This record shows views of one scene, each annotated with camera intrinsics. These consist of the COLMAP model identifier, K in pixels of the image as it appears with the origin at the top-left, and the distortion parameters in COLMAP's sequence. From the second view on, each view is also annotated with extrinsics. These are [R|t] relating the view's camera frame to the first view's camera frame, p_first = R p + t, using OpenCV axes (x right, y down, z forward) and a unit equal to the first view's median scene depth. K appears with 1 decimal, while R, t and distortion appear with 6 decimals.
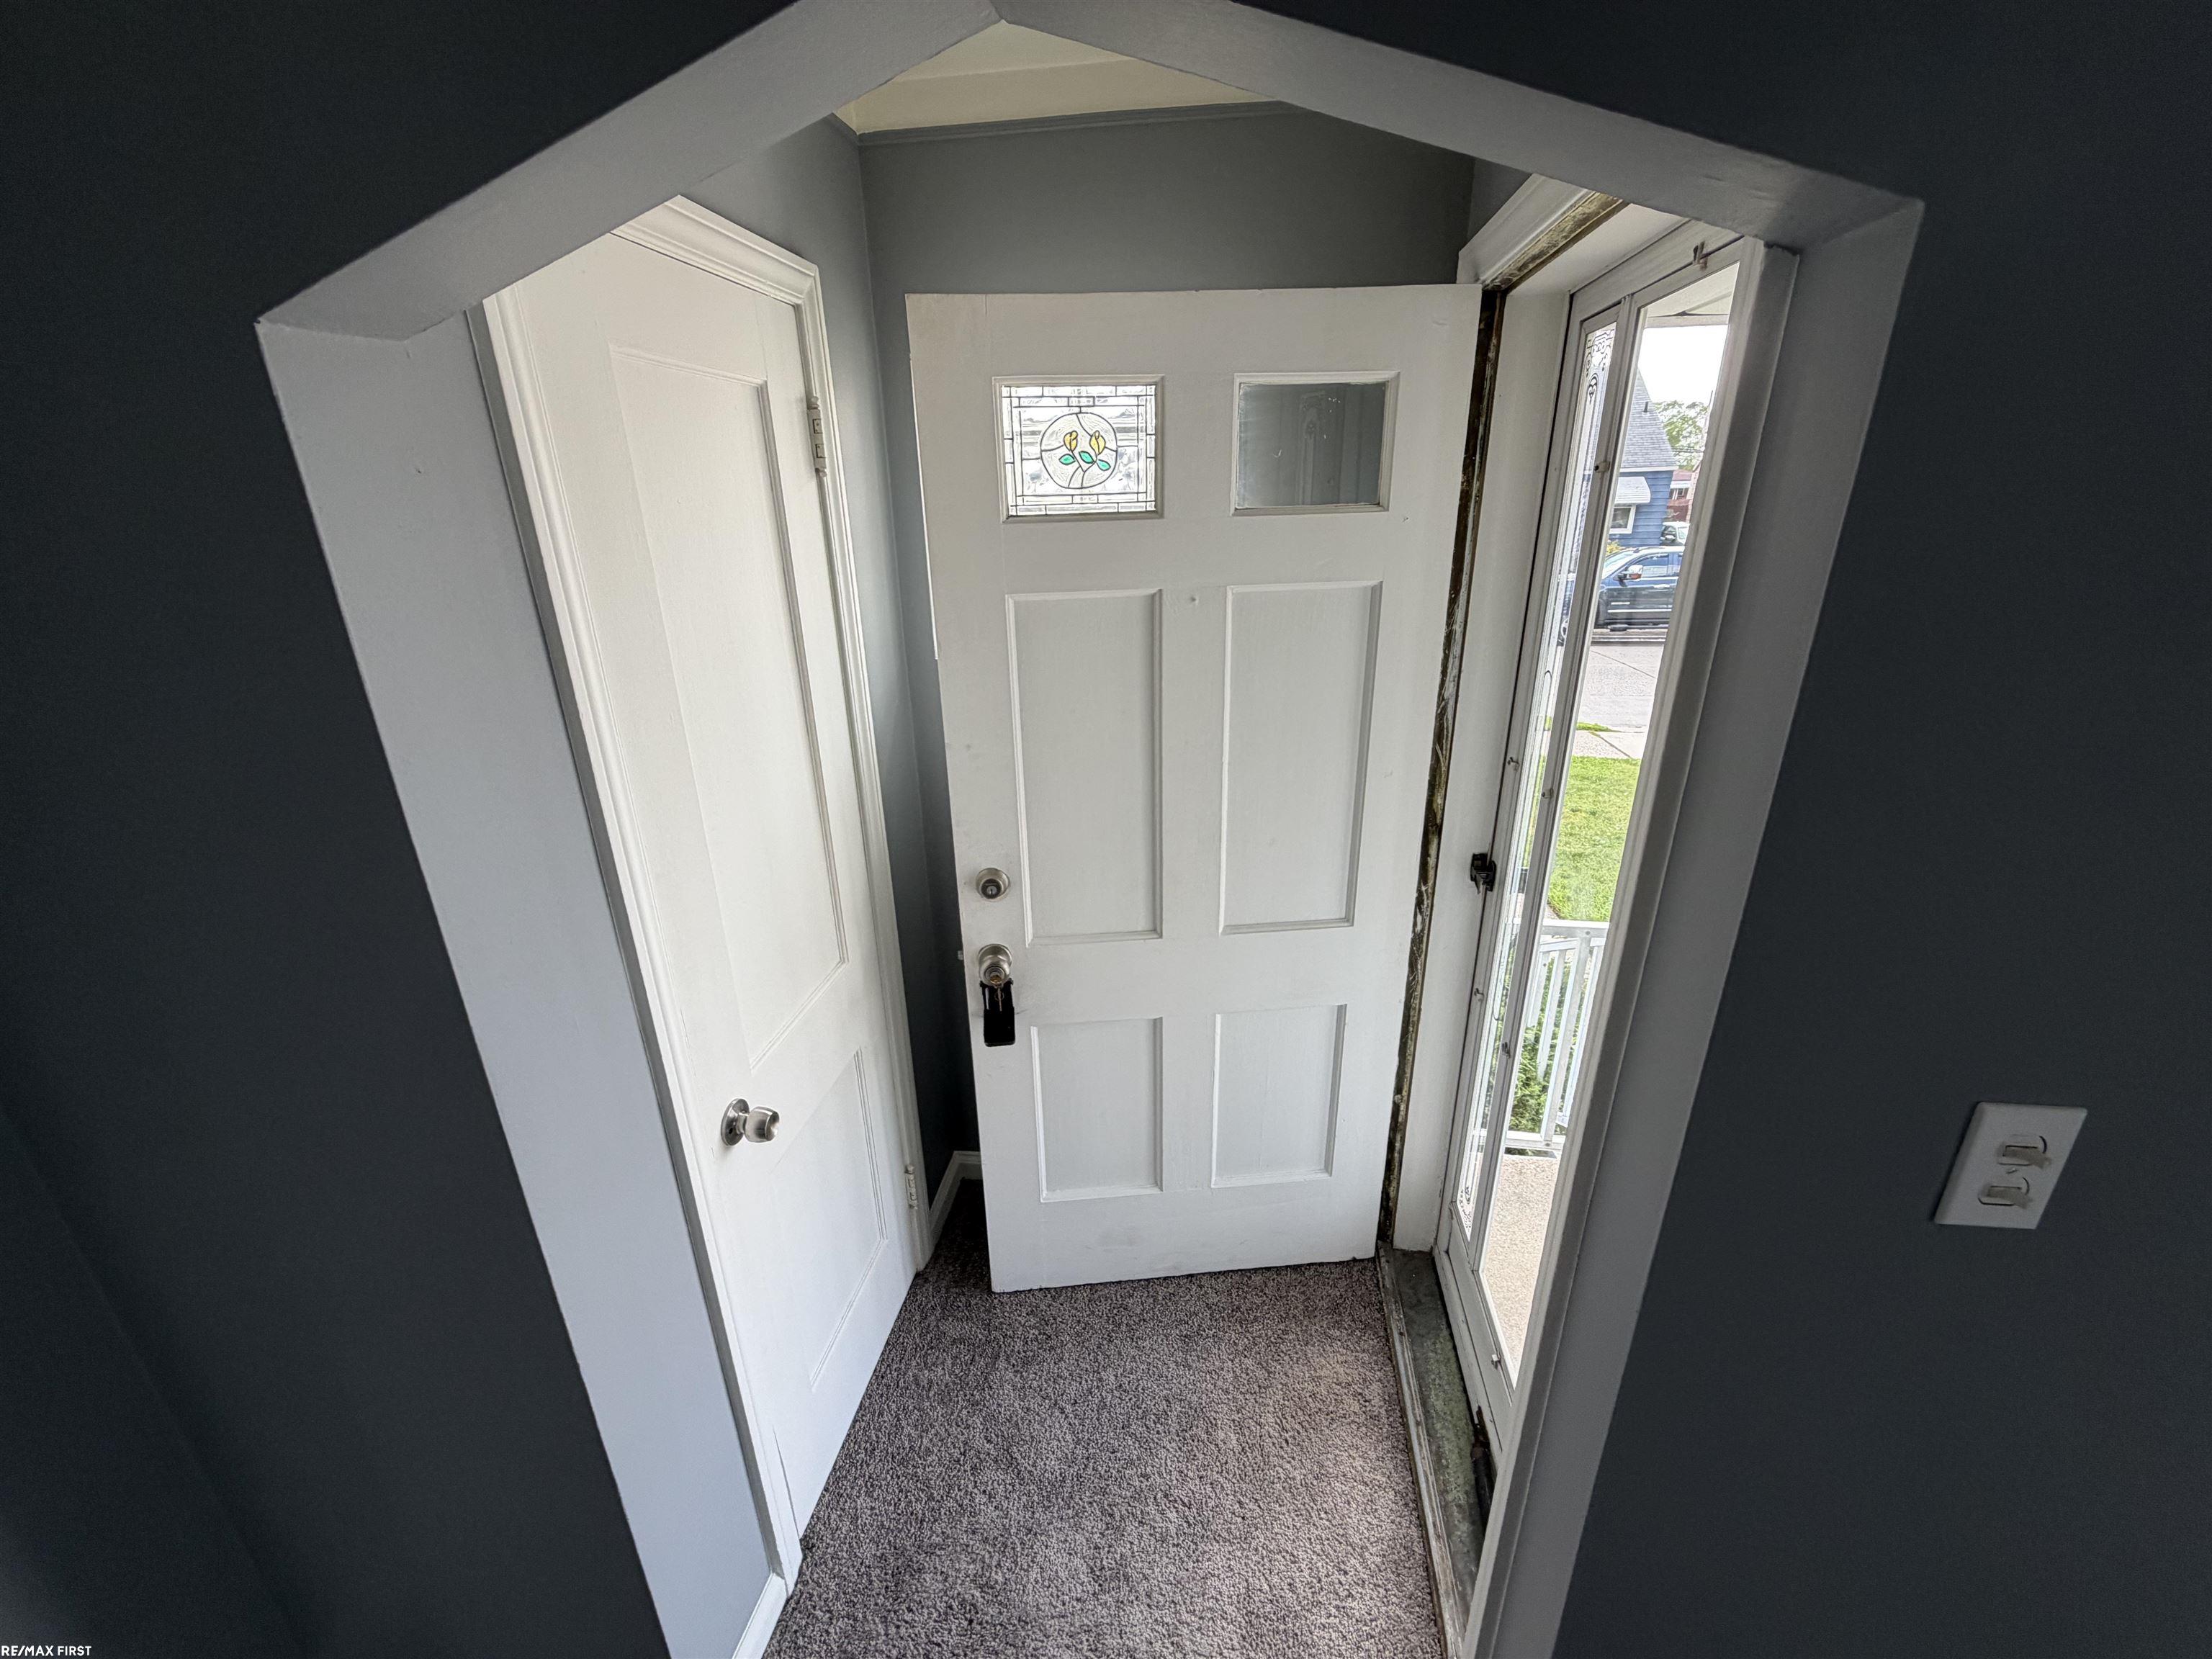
lens RADIAL K [[882.9, 0, 1108.3], [0, 882.9, 825.7], [0, 0, 1]] dist [-0.002286, 0.000342]
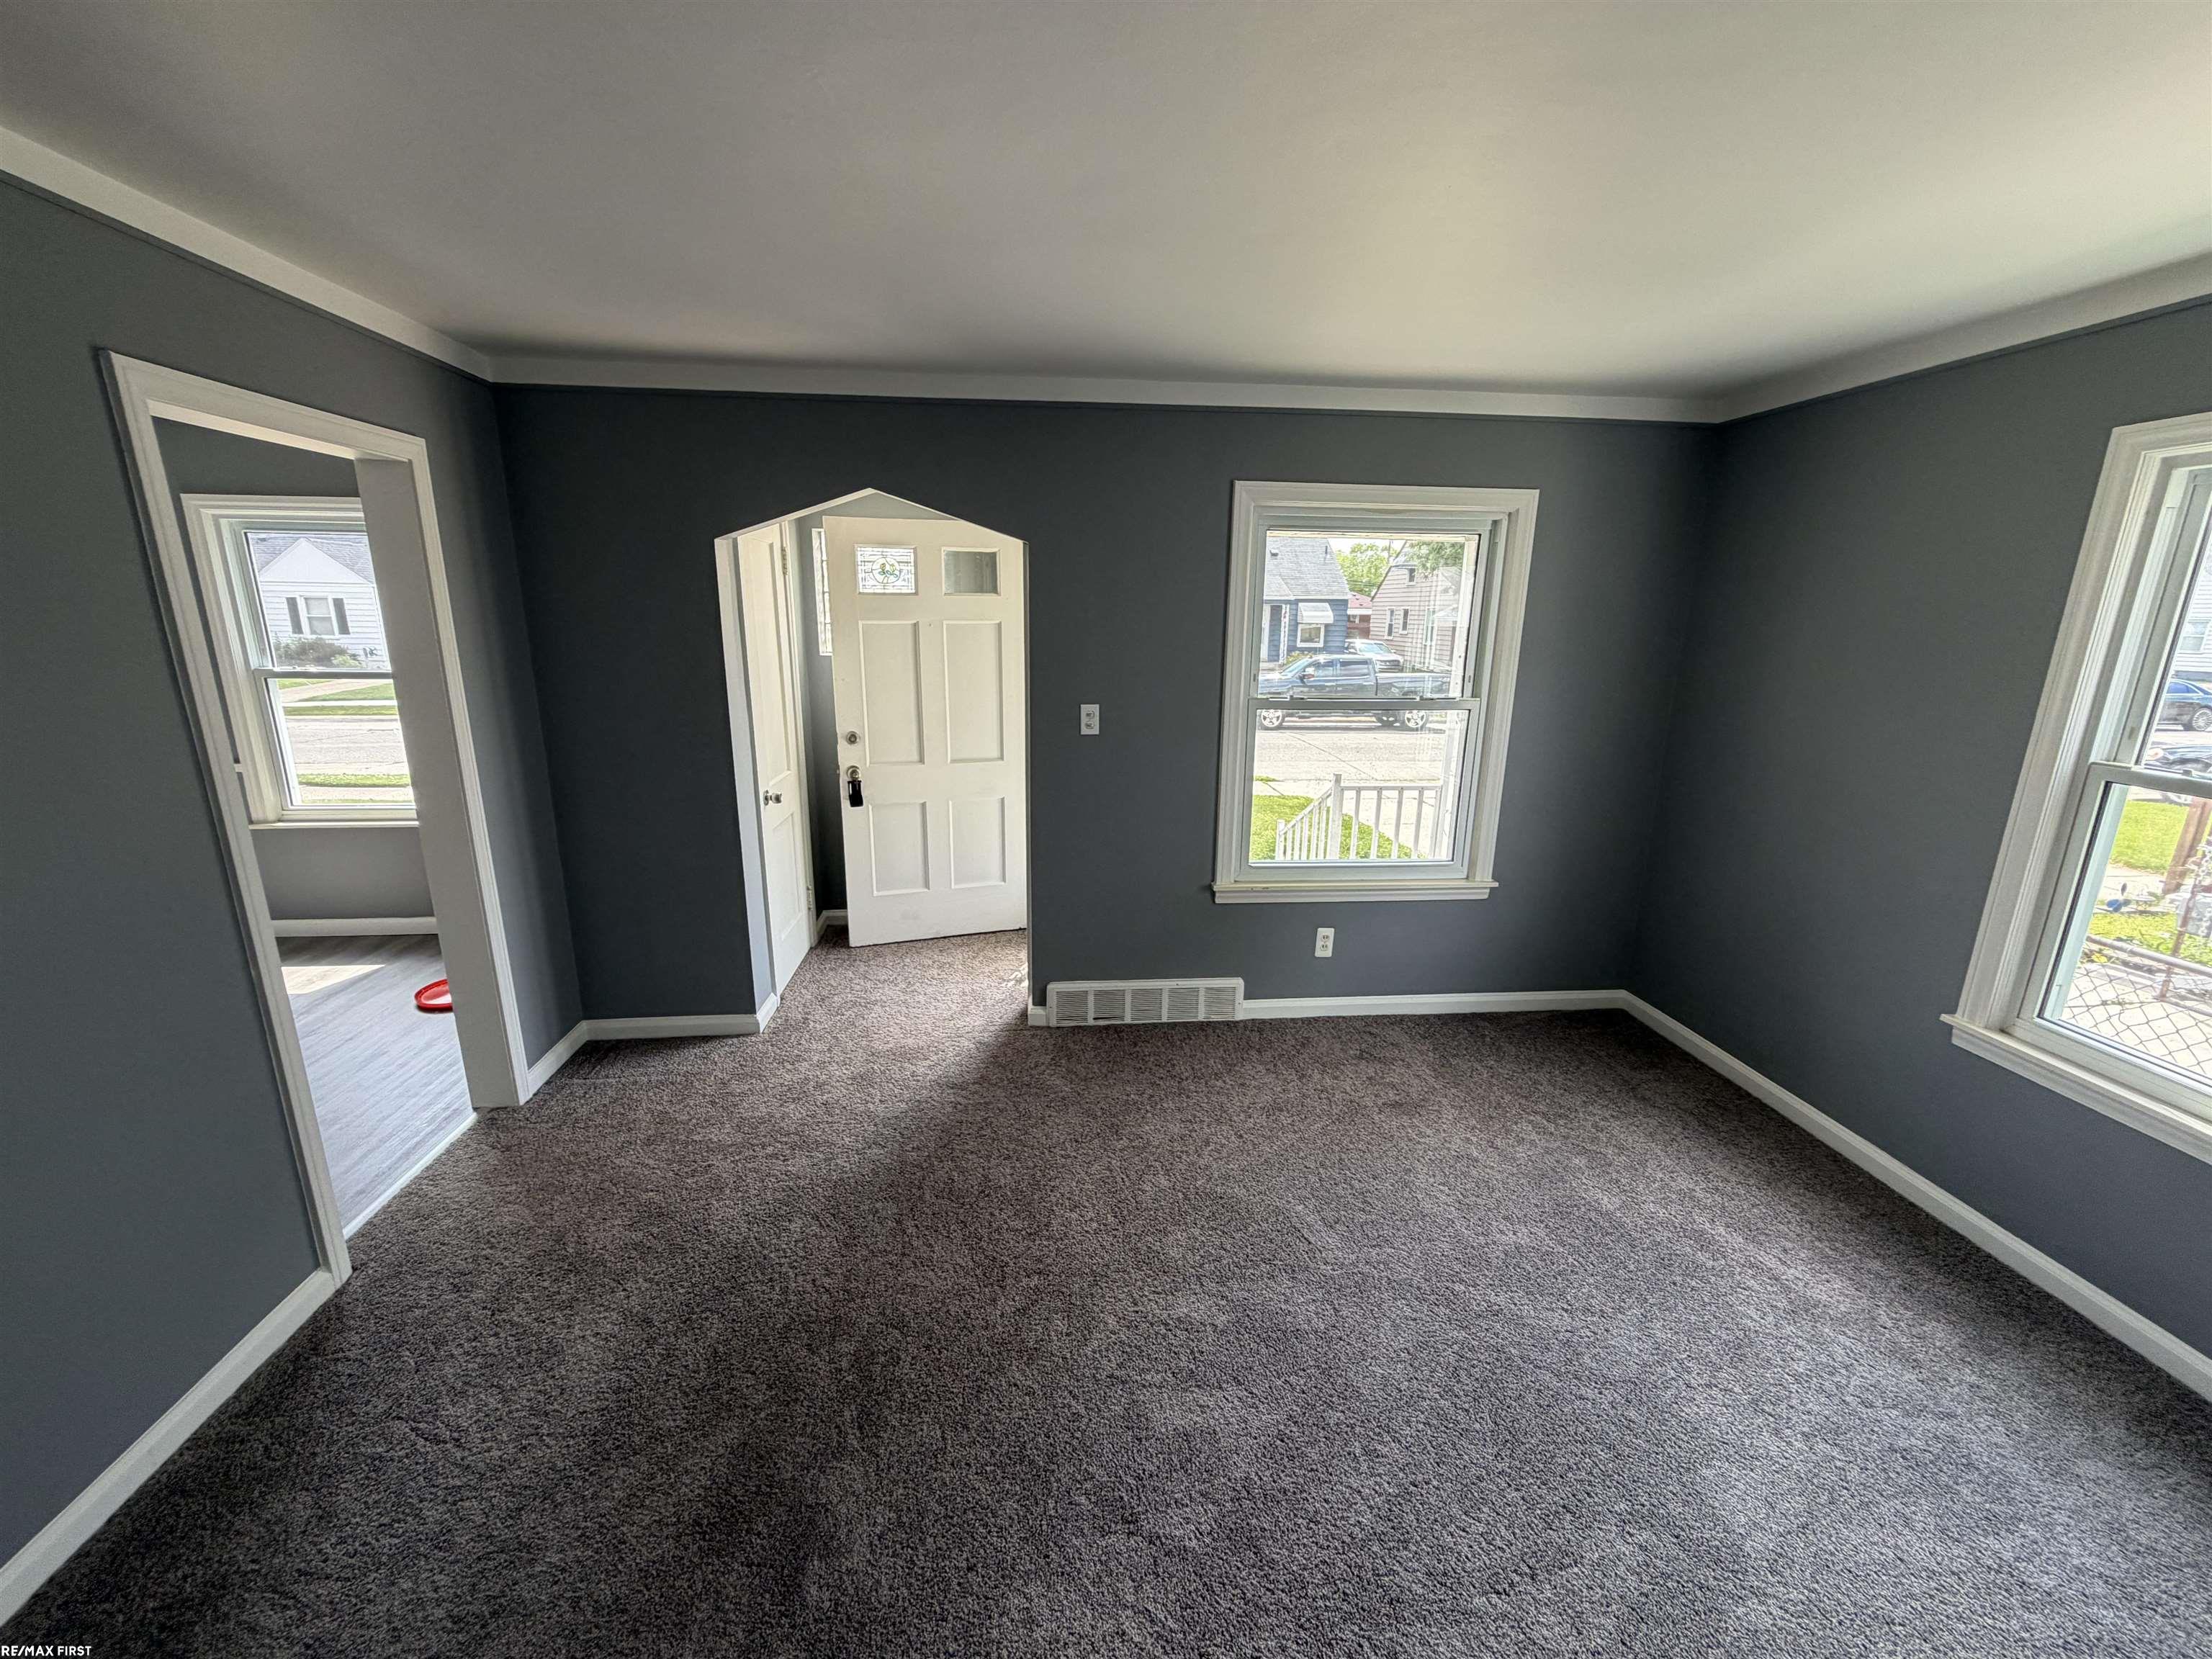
lens RADIAL K [[882.9, 0, 1104.4], [0, 882.9, 832.1], [0, 0, 1]] dist [-0.002286, 0.000342]
pose [[0.972462, -0.025540, 0.231659, -0.024805], [0.051097, 0.993159, -0.105000, 0.601013], [-0.227392, 0.113945, 0.967114, -1.459990]]
